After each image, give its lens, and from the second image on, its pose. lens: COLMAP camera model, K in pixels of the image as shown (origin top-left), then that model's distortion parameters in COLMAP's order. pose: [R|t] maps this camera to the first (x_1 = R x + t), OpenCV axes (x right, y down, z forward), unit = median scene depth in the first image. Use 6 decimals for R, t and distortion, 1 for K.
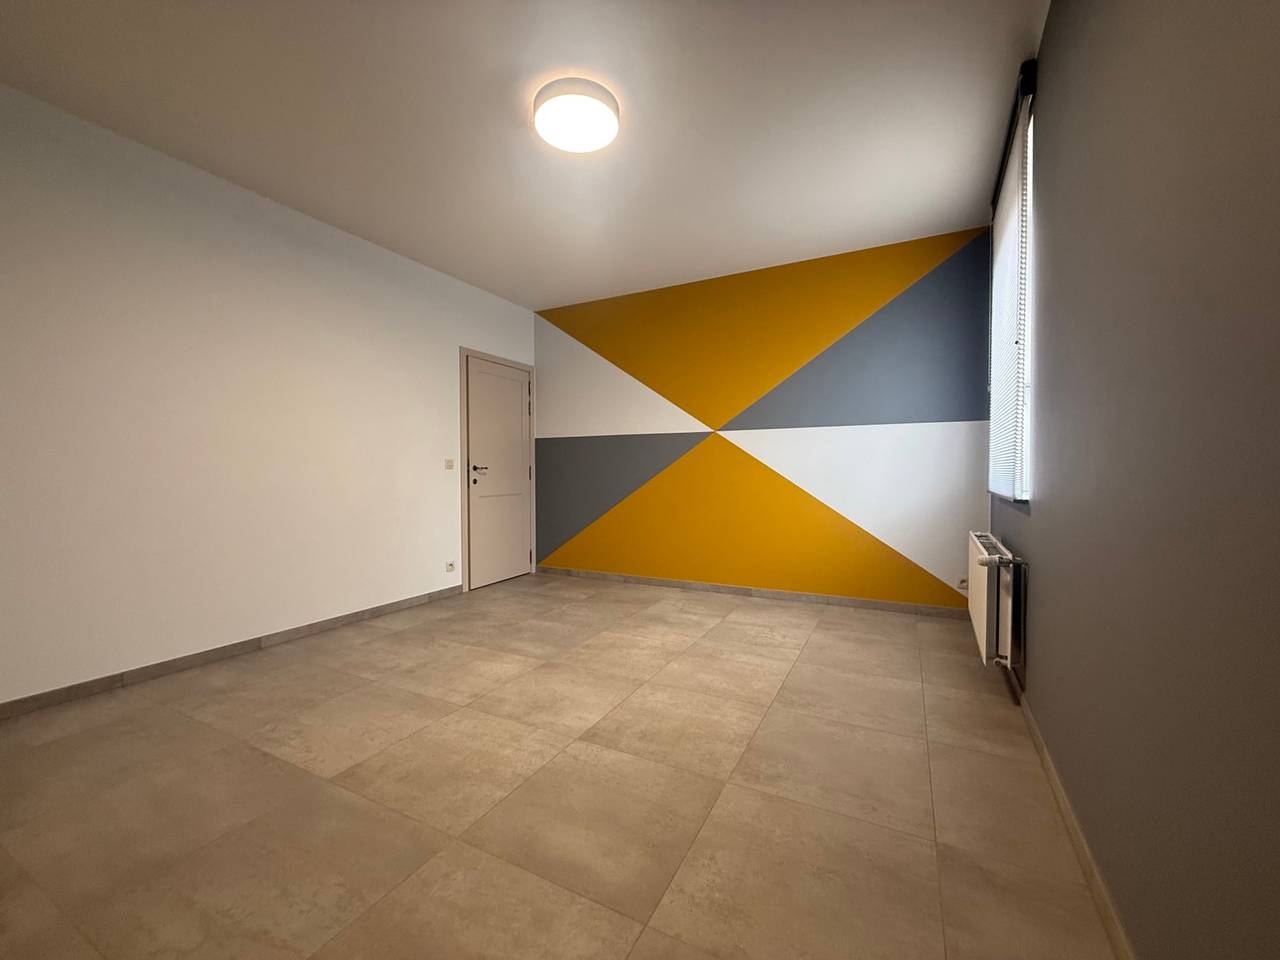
lens RADIAL K [[513.5, 0, 638.8], [0, 513.5, 476.8], [0, 0, 1]] dist [-0.000413, 0.000225]
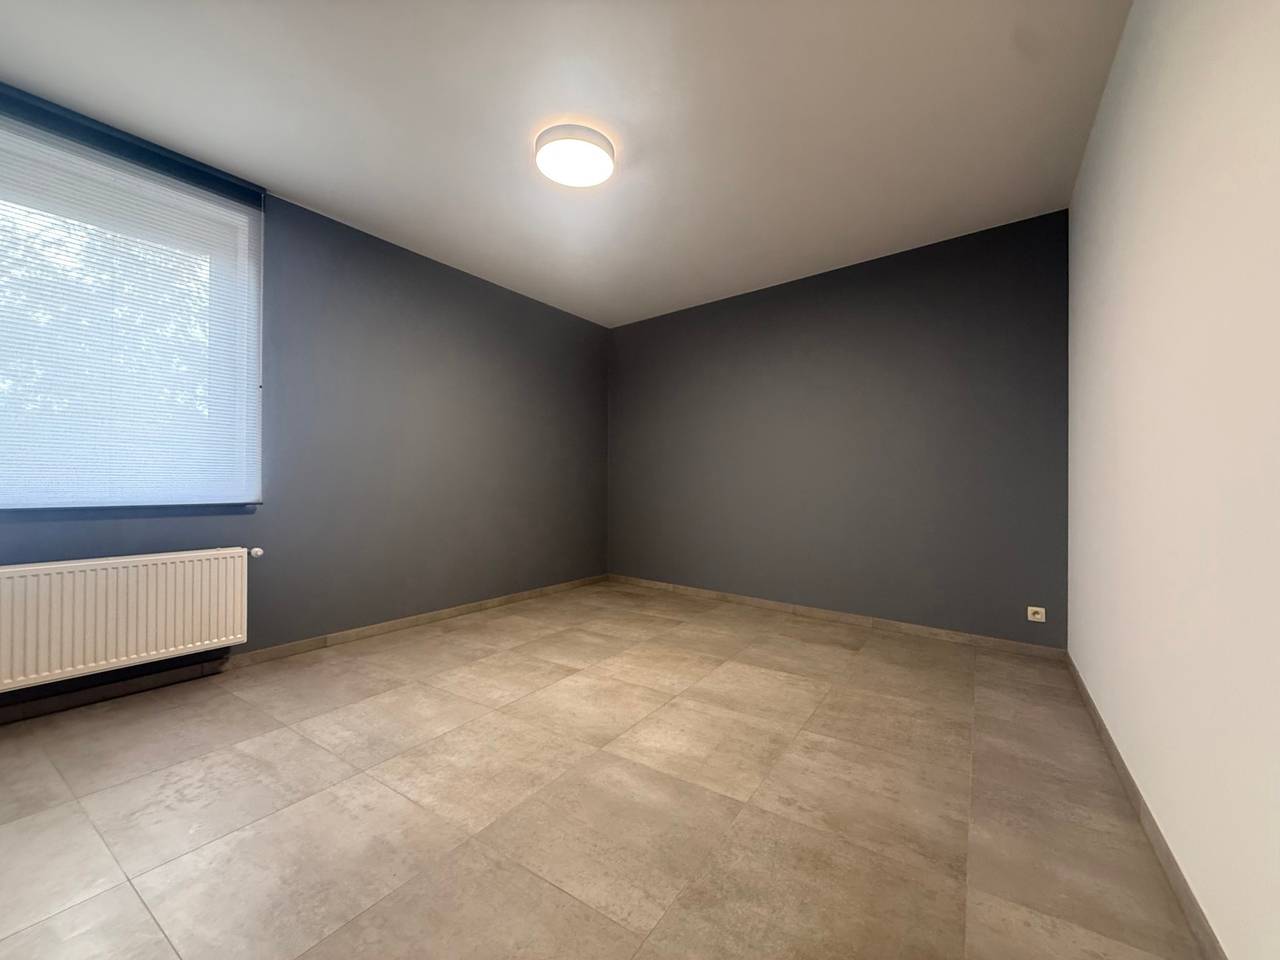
lens RADIAL K [[513.5, 0, 639.2], [0, 513.5, 483.3], [0, 0, 1]] dist [-0.000413, 0.000225]
pose [[-0.994078, -0.003153, 0.108628, -0.347625], [-0.001934, 0.999934, 0.011327, -0.019262], [-0.108656, 0.011049, -0.994018, 1.926772]]
